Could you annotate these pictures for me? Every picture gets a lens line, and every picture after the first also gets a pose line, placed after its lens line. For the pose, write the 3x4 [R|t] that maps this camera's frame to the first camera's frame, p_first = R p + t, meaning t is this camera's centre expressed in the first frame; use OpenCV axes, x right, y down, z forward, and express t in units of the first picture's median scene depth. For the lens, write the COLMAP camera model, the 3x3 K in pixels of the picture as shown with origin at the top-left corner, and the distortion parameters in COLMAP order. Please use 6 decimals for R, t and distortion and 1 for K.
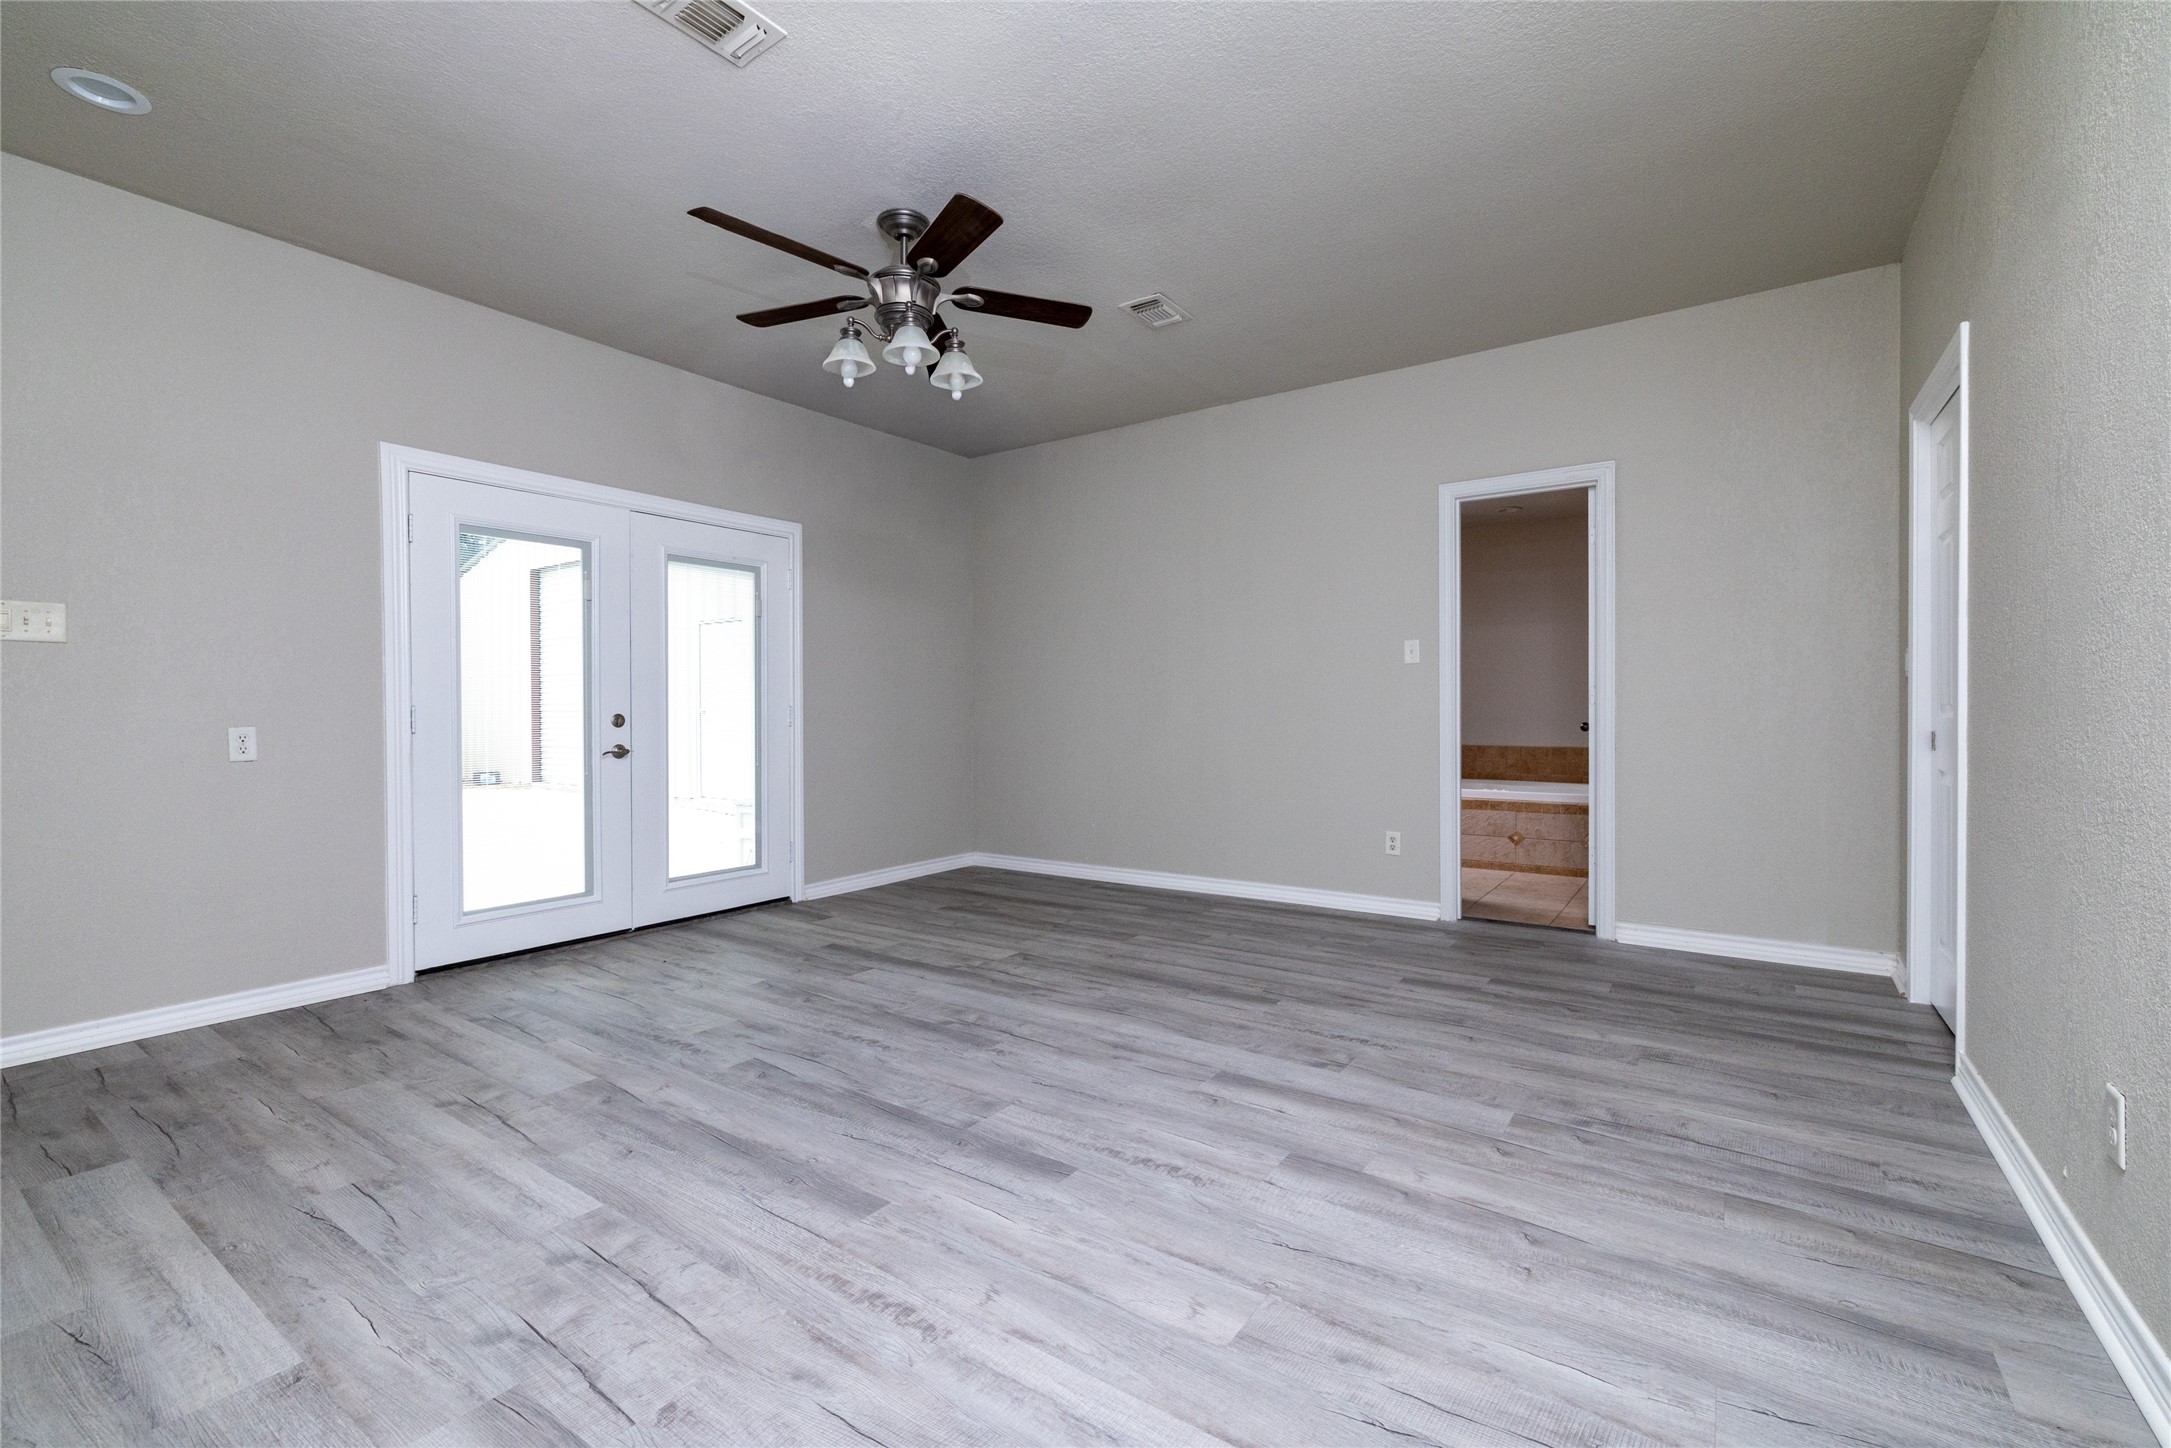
lens RADIAL K [[931.5, 0, 1085.6], [0, 931.5, 717.2], [0, 0, 1]] dist [0.002179, 0.002118]
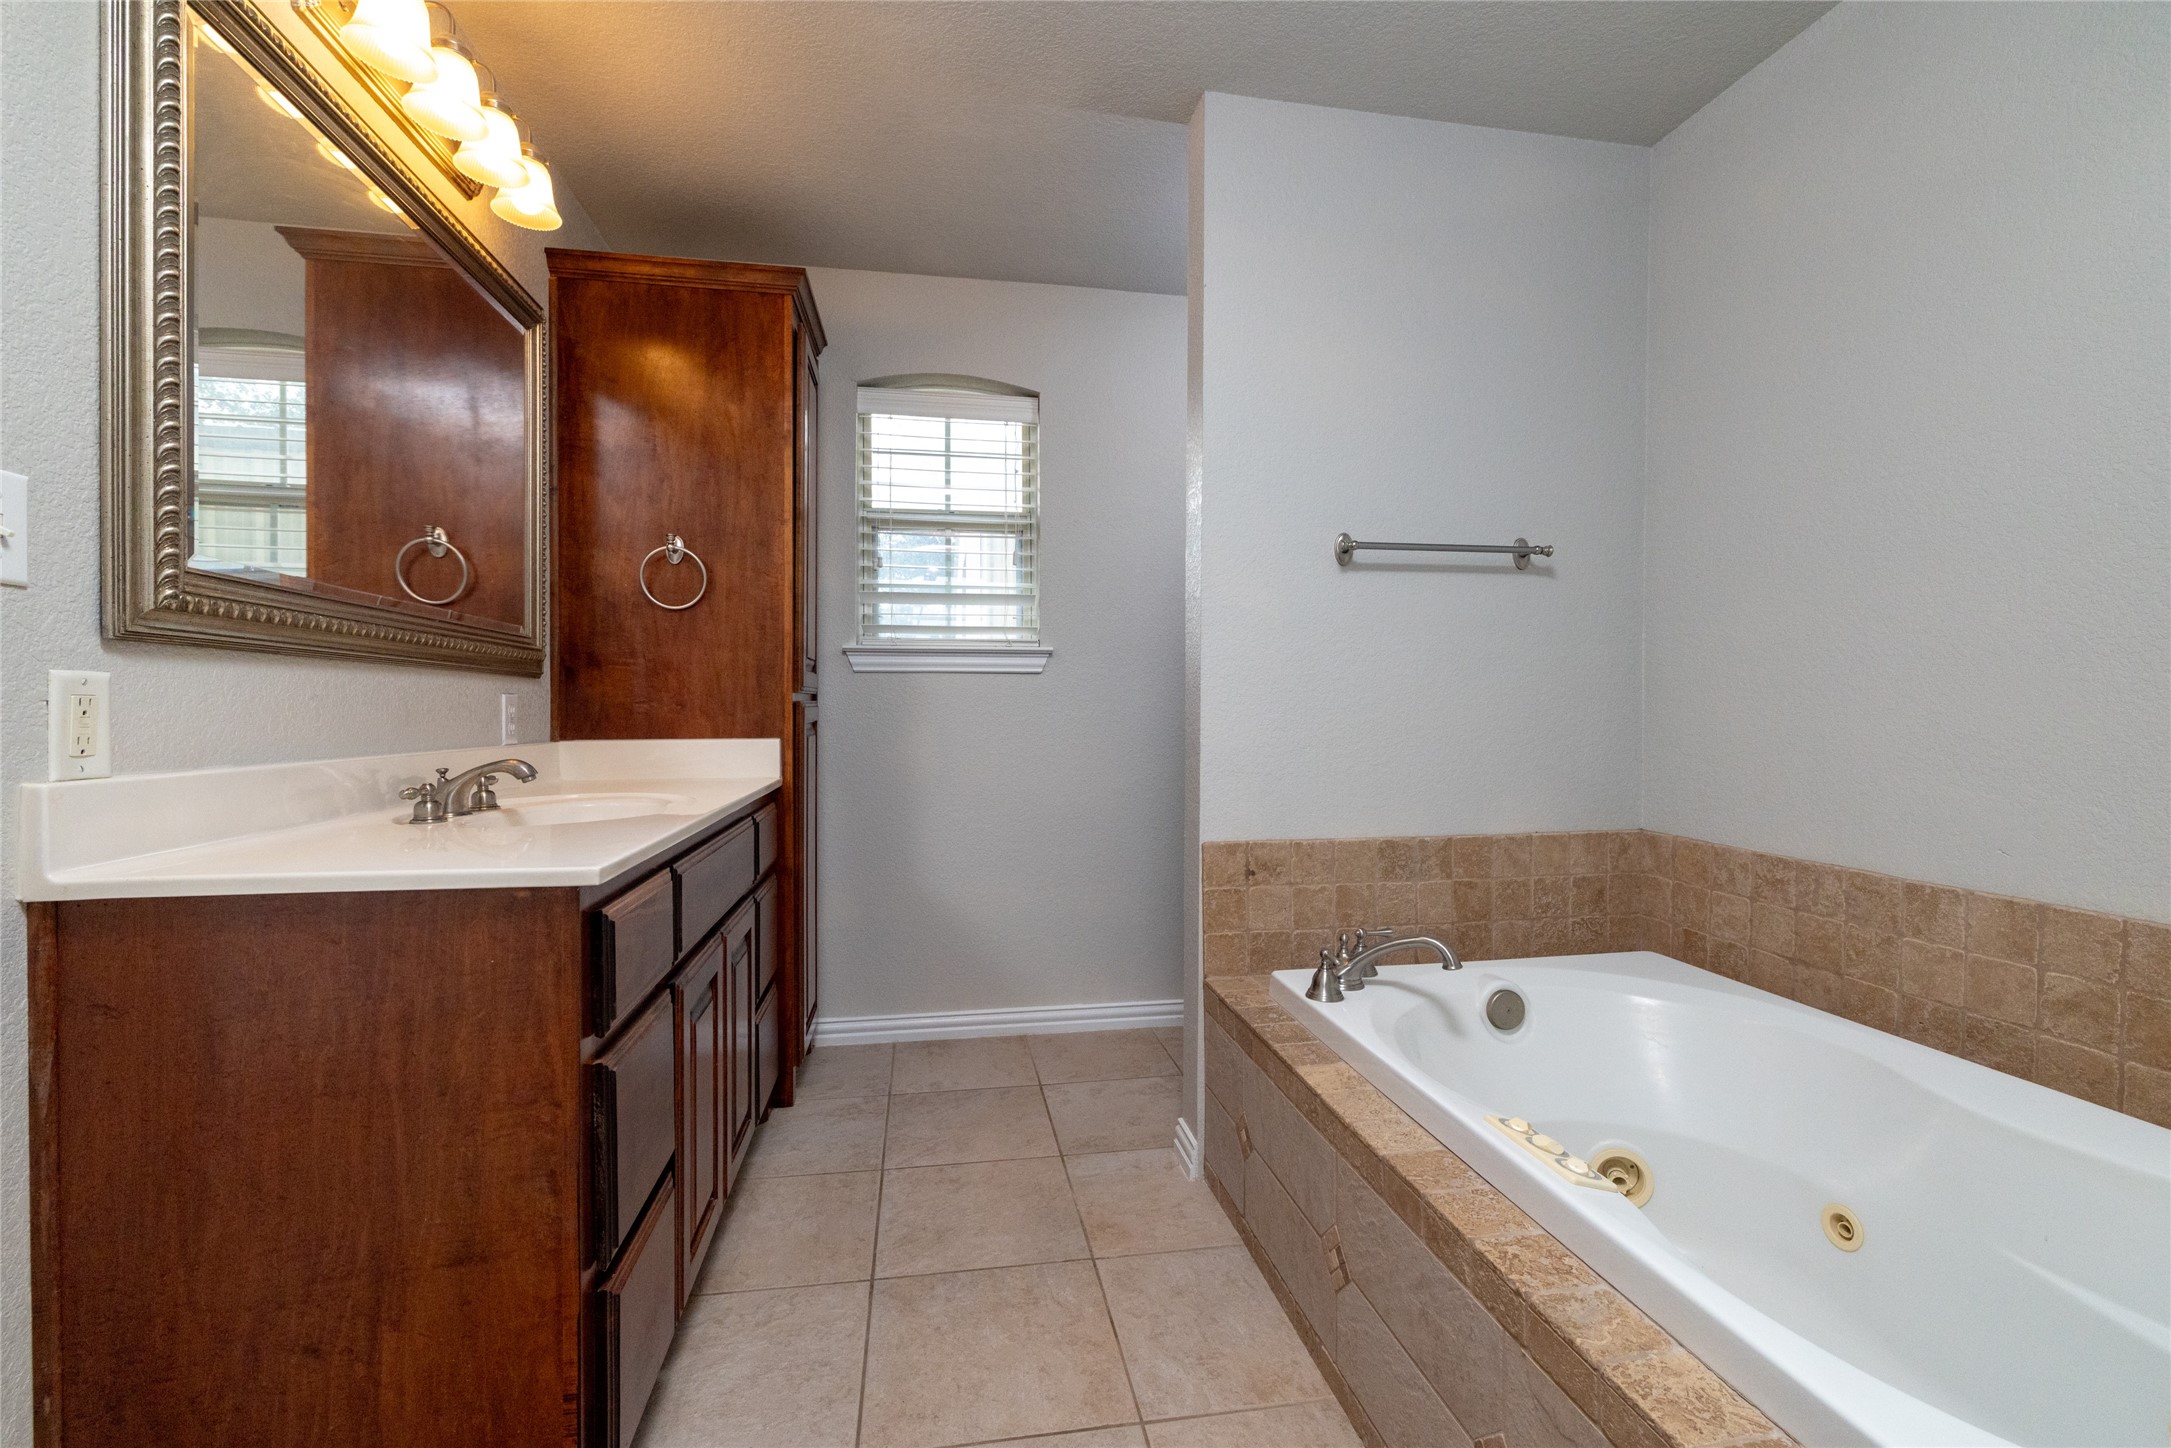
lens RADIAL K [[931.5, 0, 1087.4], [0, 931.5, 718.7], [0, 0, 1]] dist [0.002179, 0.002118]
pose [[0.704225, 0.015950, -0.709797, 0.520259], [-0.011532, 0.999873, 0.011026, -0.011530], [0.709883, 0.000420, 0.704320, 0.816258]]
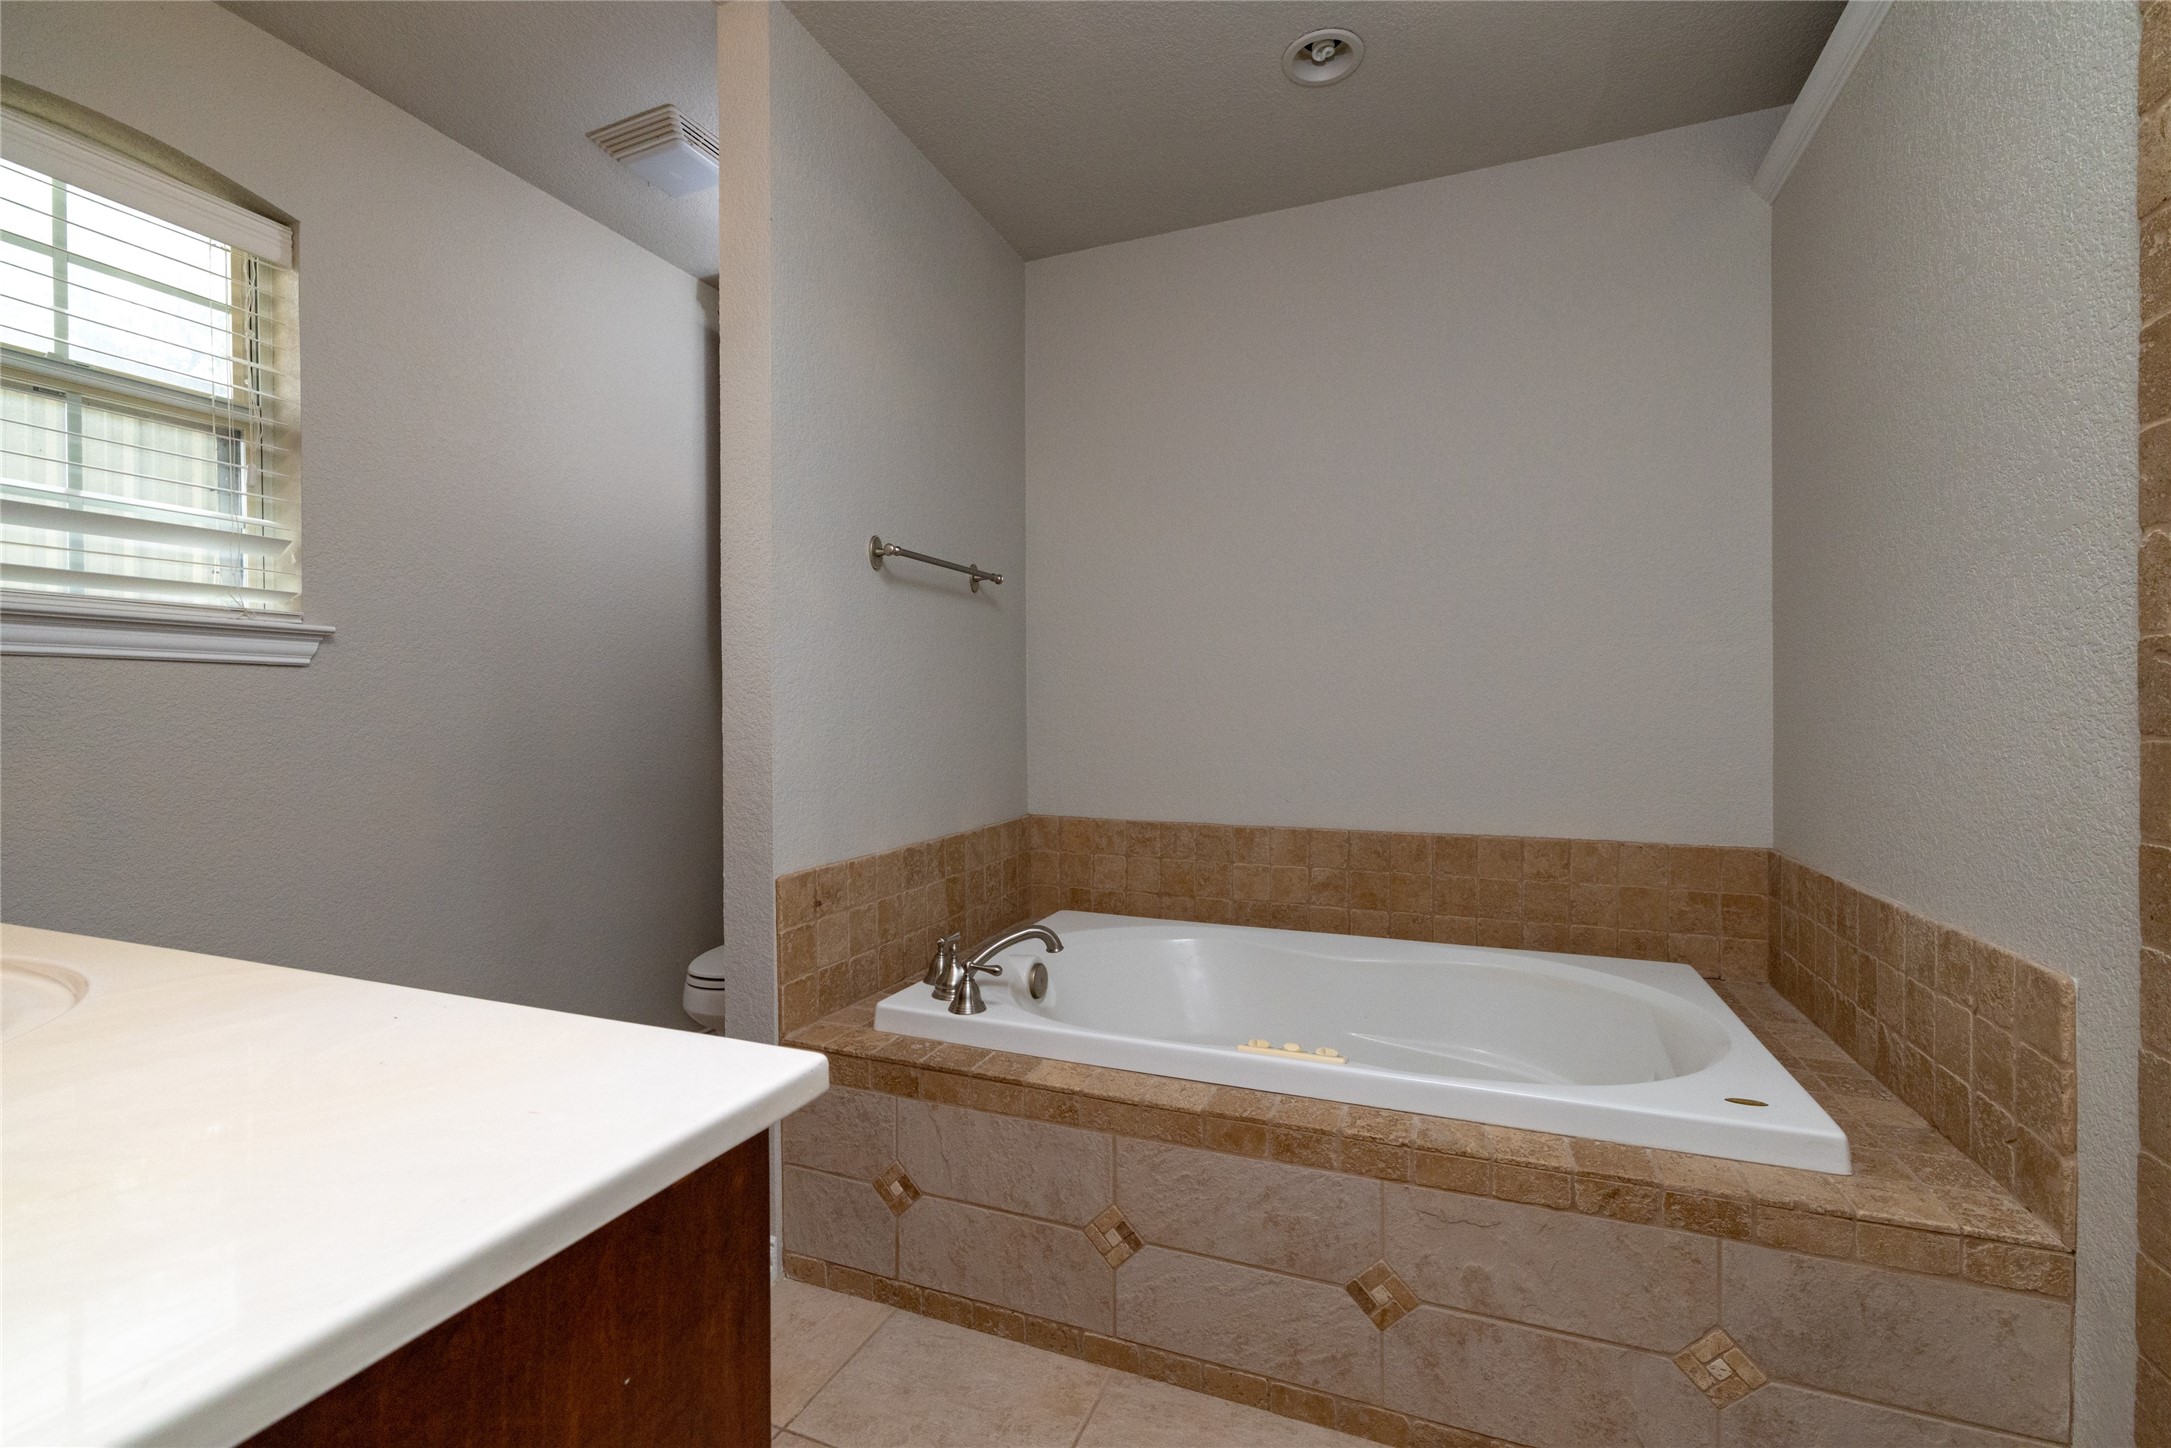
lens RADIAL K [[931.5, 0, 1080.1], [0, 931.5, 720.4], [0, 0, 1]] dist [0.002179, 0.002118]
pose [[0.975653, -0.000568, 0.219320, 0.336970], [0.001114, 0.999997, -0.002366, -0.010519], [-0.219318, 0.002553, 0.975650, 0.785771]]
